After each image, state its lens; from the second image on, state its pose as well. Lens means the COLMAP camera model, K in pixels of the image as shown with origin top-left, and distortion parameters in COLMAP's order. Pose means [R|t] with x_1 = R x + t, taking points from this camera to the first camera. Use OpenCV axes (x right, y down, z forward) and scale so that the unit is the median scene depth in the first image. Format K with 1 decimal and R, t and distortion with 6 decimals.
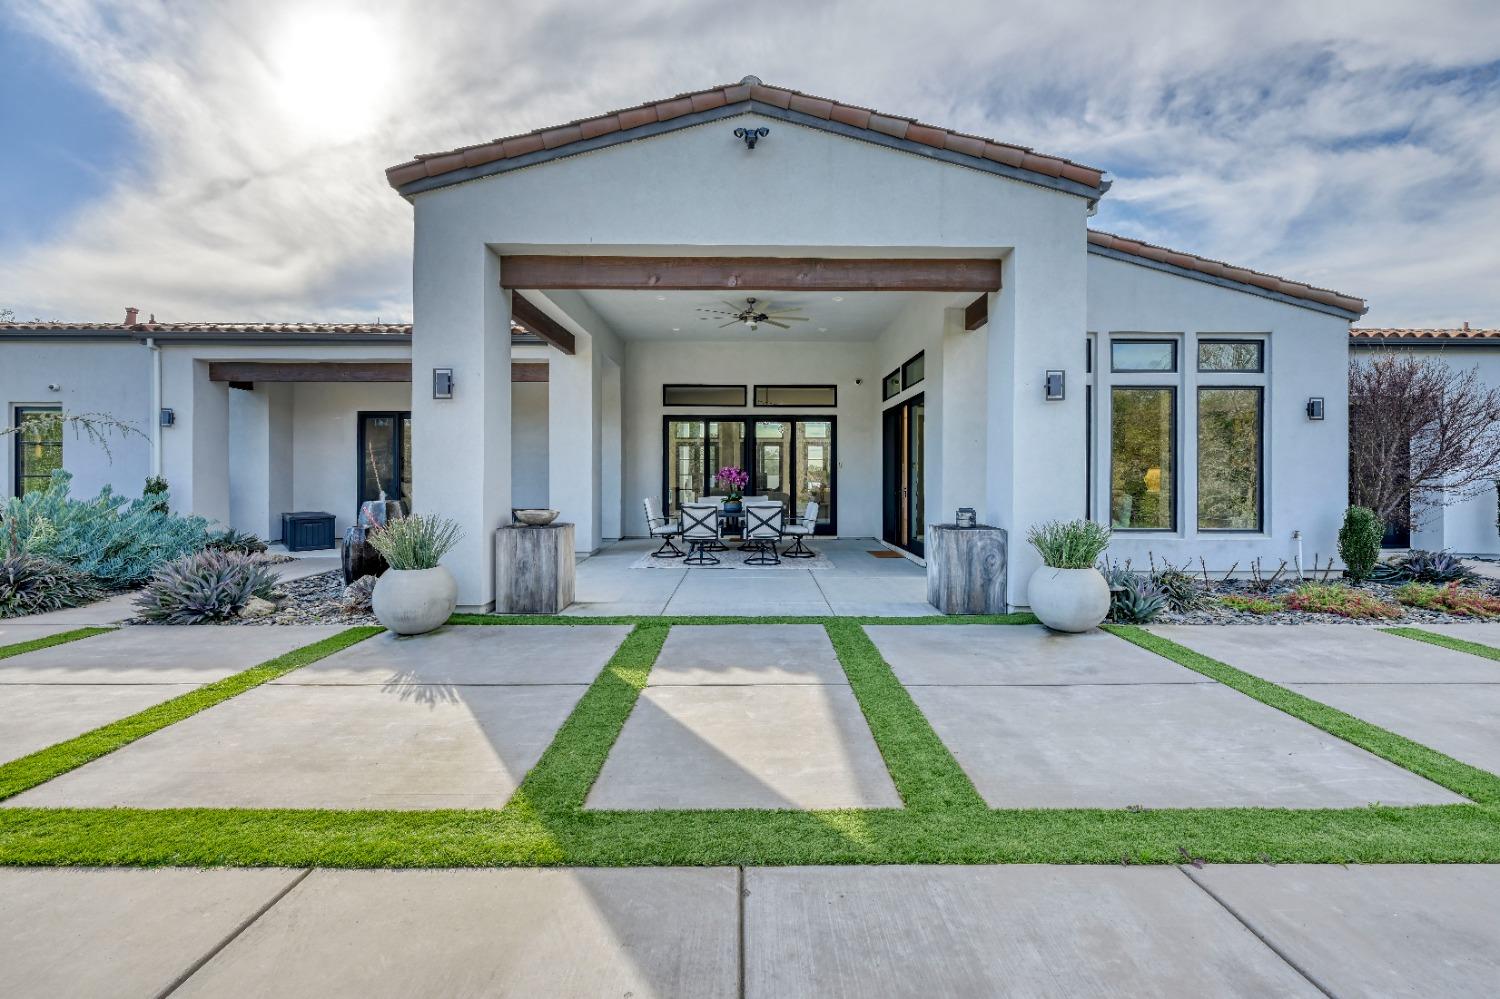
lens RADIAL K [[604.8, 0, 755.5], [0, 604.8, 477.3], [0, 0, 1]] dist [-0.001189, -0.000136]
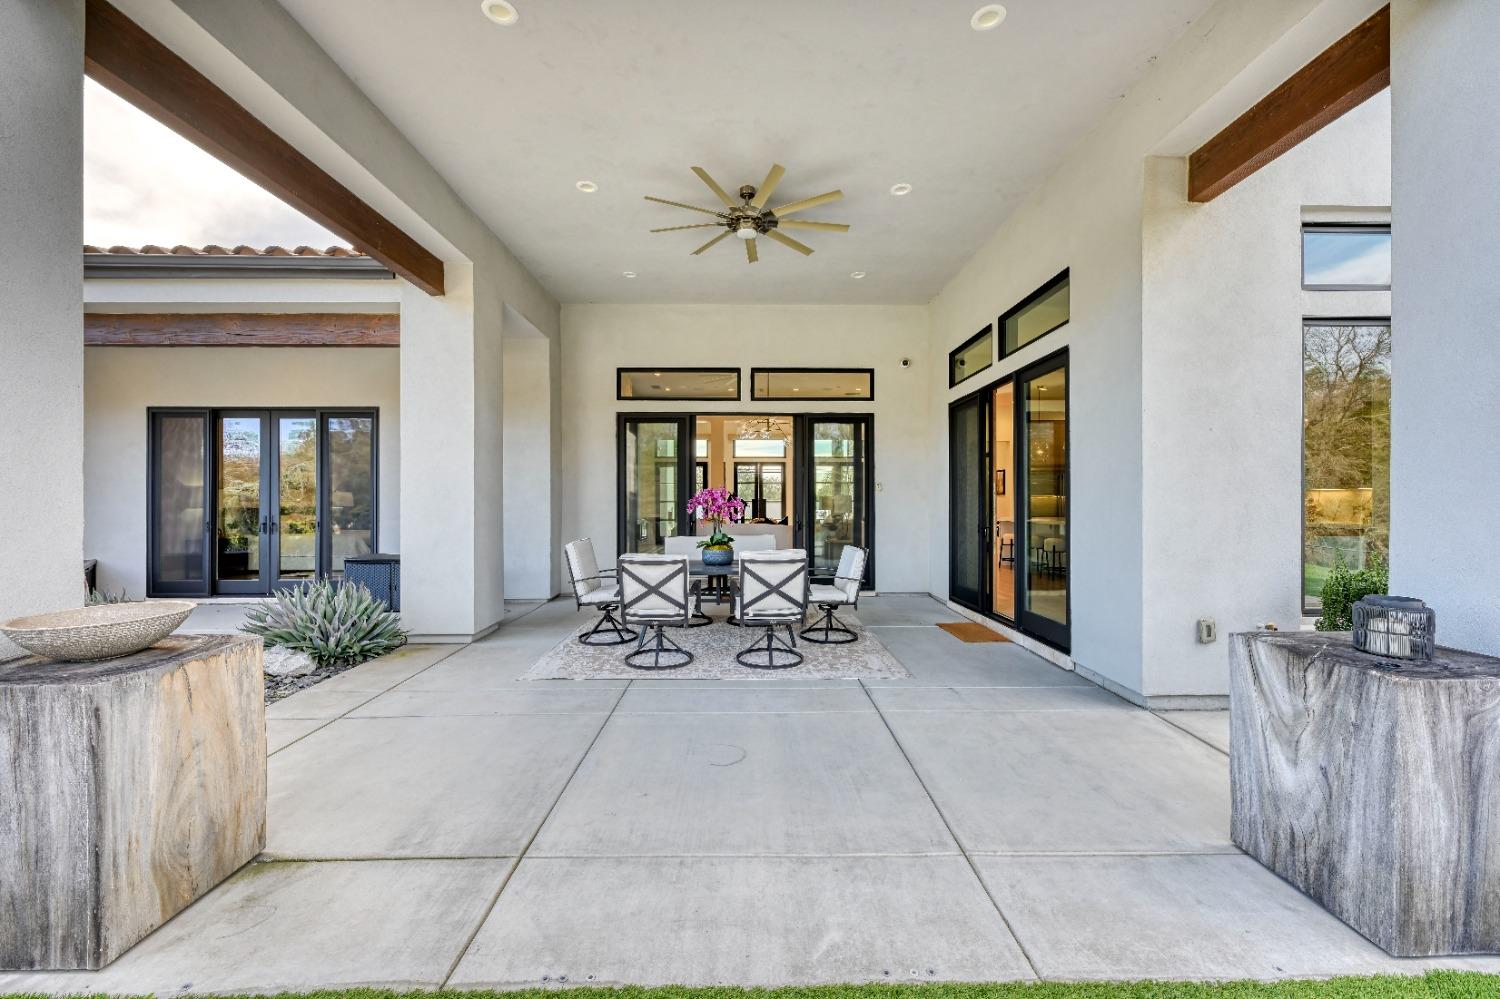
lens RADIAL K [[589.9, 0, 759.9], [0, 589.9, 501.0], [0, 0, 1]] dist [0.000090, -0.000192]
pose [[0.999865, -0.003863, 0.015956, -0.005494], [0.003933, 0.999983, -0.004319, -0.001604], [-0.015939, 0.004381, 0.999863, 0.448524]]
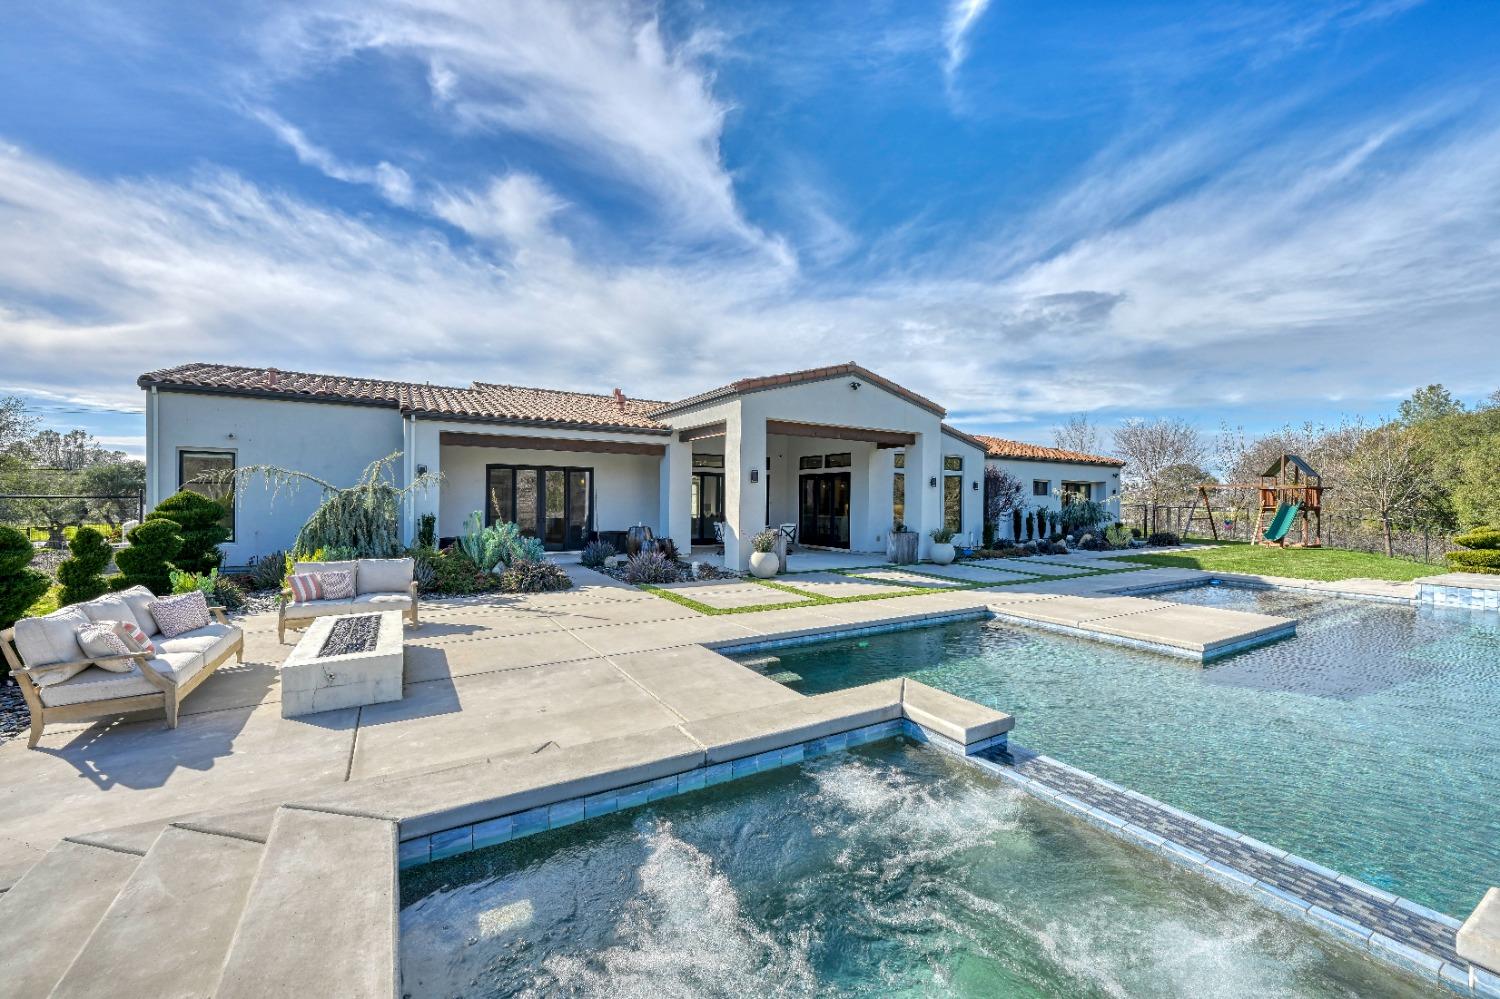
lens RADIAL K [[588.9, 0, 765.2], [0, 588.9, 493.5], [0, 0, 1]] dist [-0.002605, -0.000011]
pose [[0.849008, 0.009752, 0.528290, -1.032558], [-0.005746, 0.999941, -0.009224, -0.040139], [-0.528349, 0.004796, 0.849014, -0.595429]]
